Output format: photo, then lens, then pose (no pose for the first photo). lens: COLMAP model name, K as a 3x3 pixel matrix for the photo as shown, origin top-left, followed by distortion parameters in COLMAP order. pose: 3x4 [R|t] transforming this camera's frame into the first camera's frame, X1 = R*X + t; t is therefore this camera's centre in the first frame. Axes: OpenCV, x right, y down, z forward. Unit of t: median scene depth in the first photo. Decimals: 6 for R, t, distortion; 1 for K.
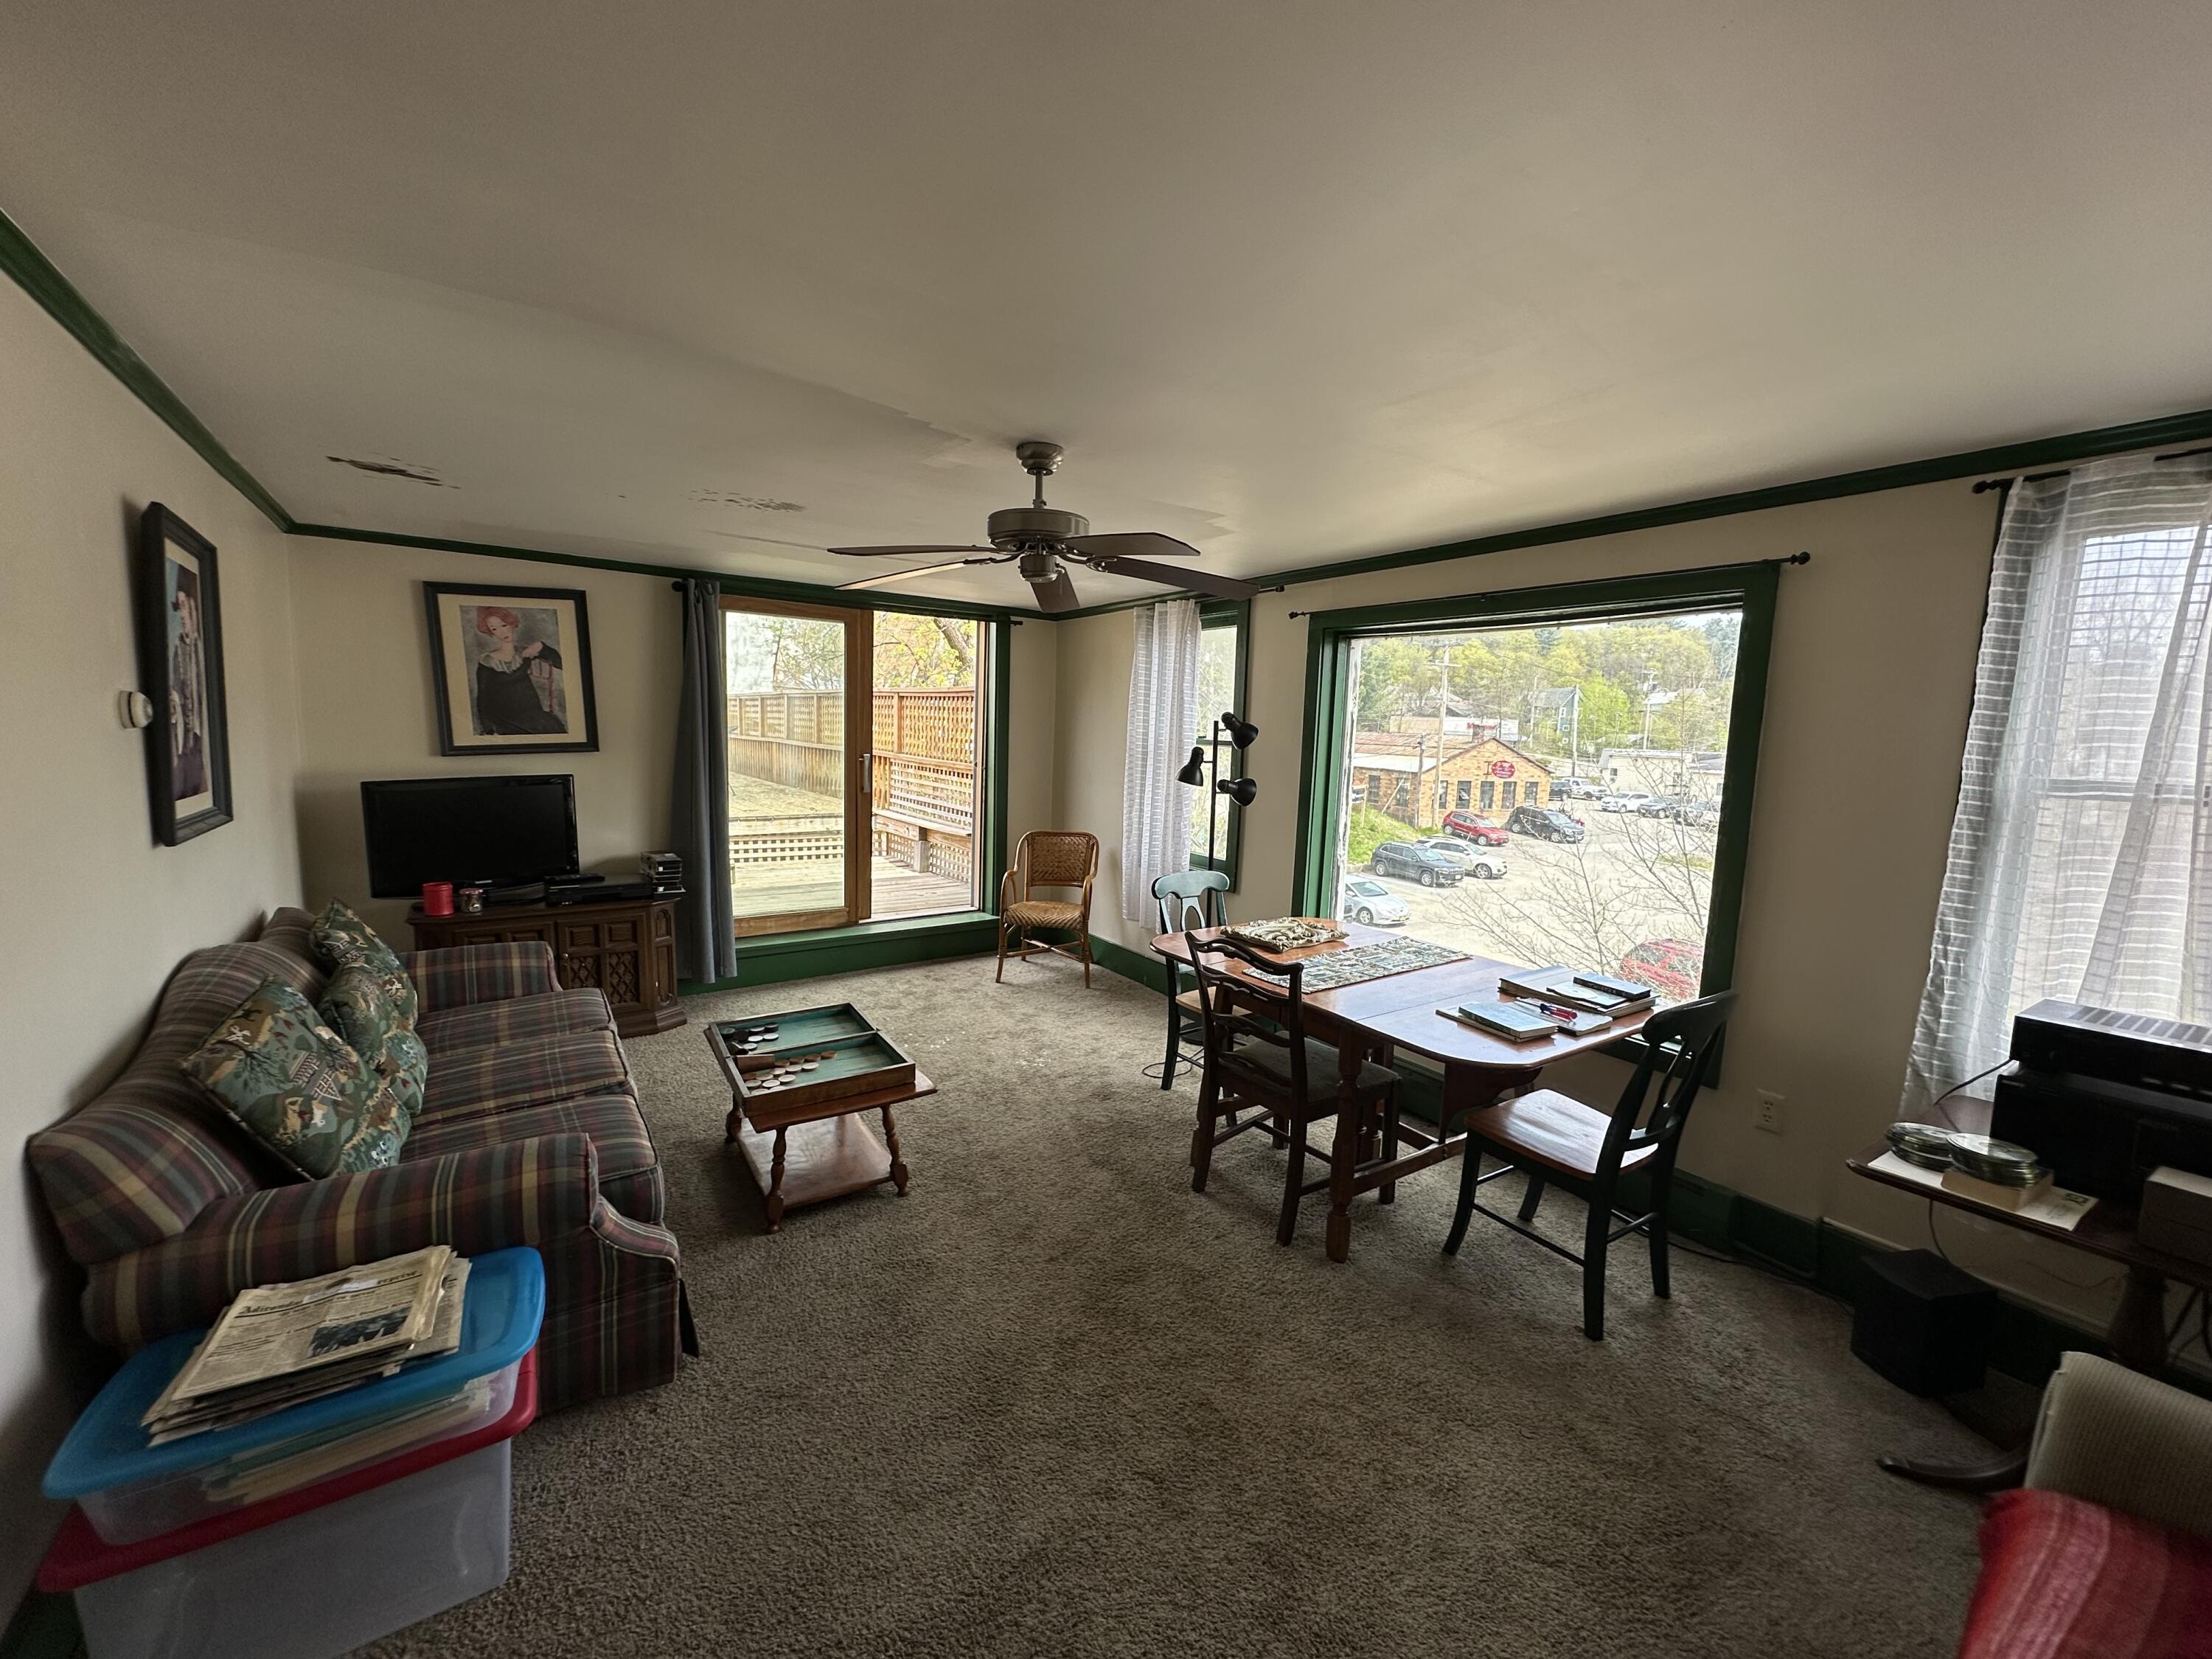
lens RADIAL K [[881.9, 0, 1101.3], [0, 881.9, 833.0], [0, 0, 1]] dist [-0.006186, 0.000875]
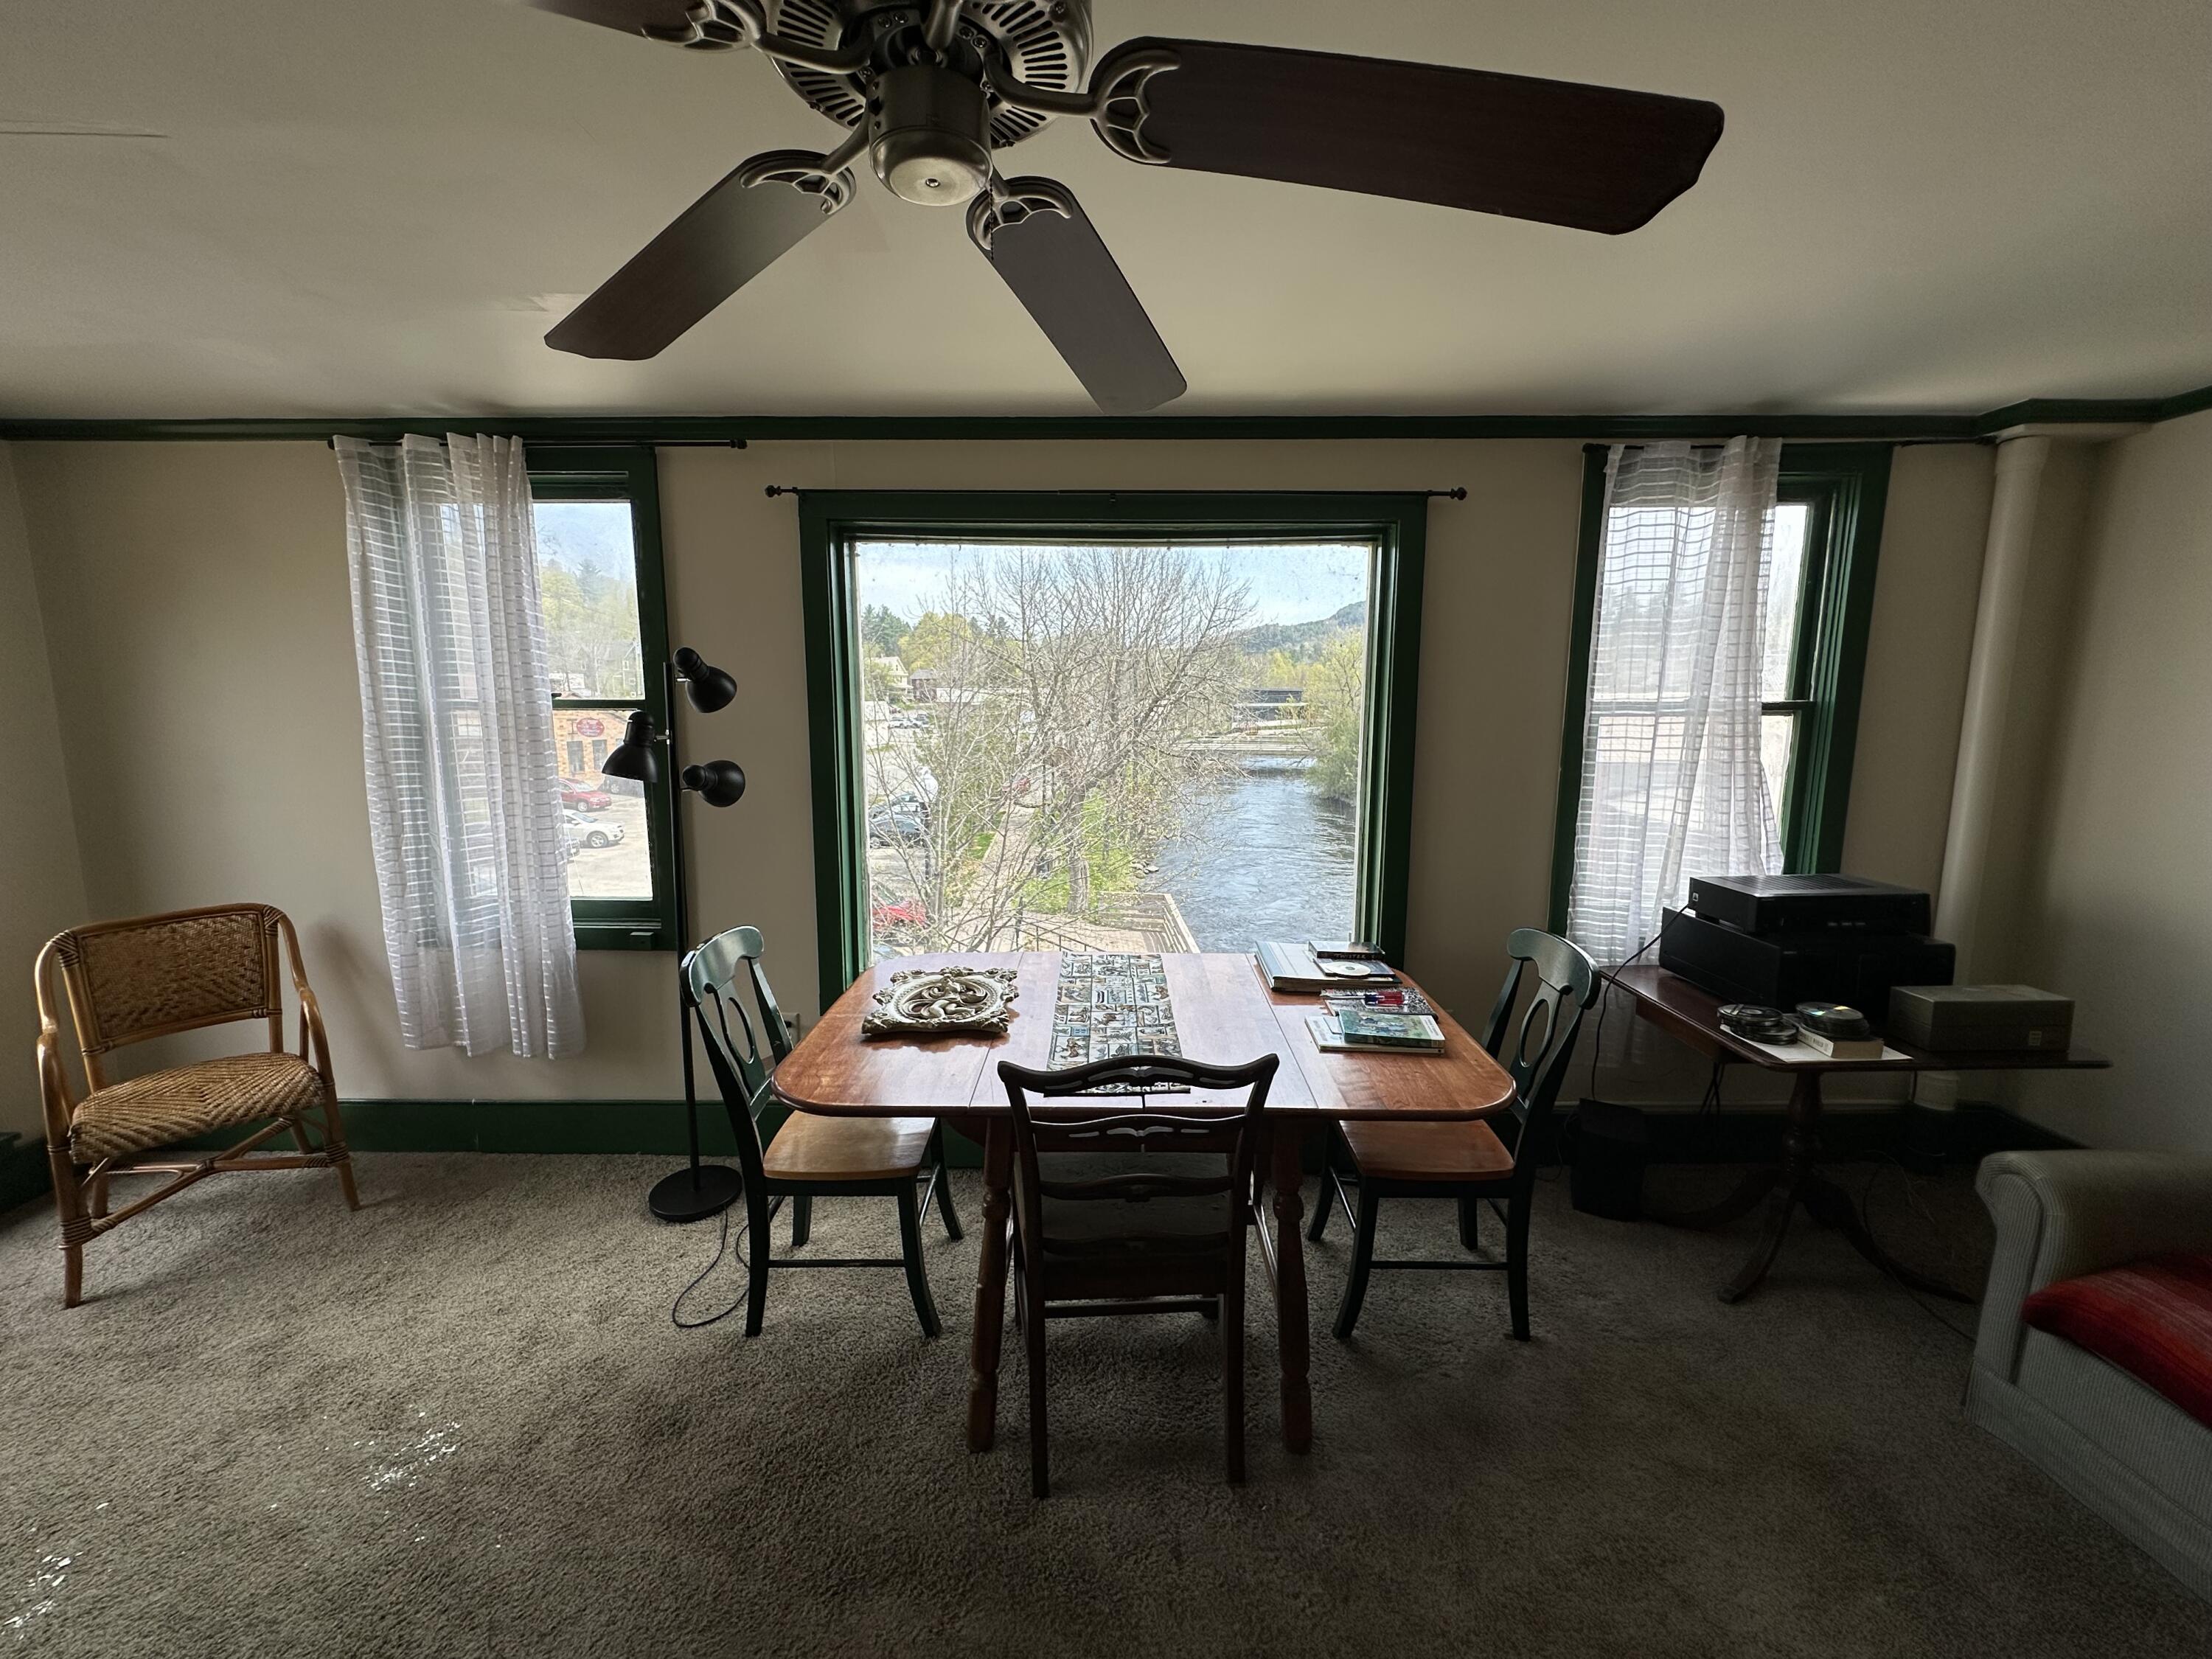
lens RADIAL K [[881.9, 0, 1106.4], [0, 881.9, 827.5], [0, 0, 1]] dist [-0.006186, 0.000875]
pose [[0.557709, -0.152449, 0.815917, -0.175890], [0.115464, 0.987681, 0.105619, -0.047563], [-0.821967, 0.035304, 0.568440, 0.424694]]
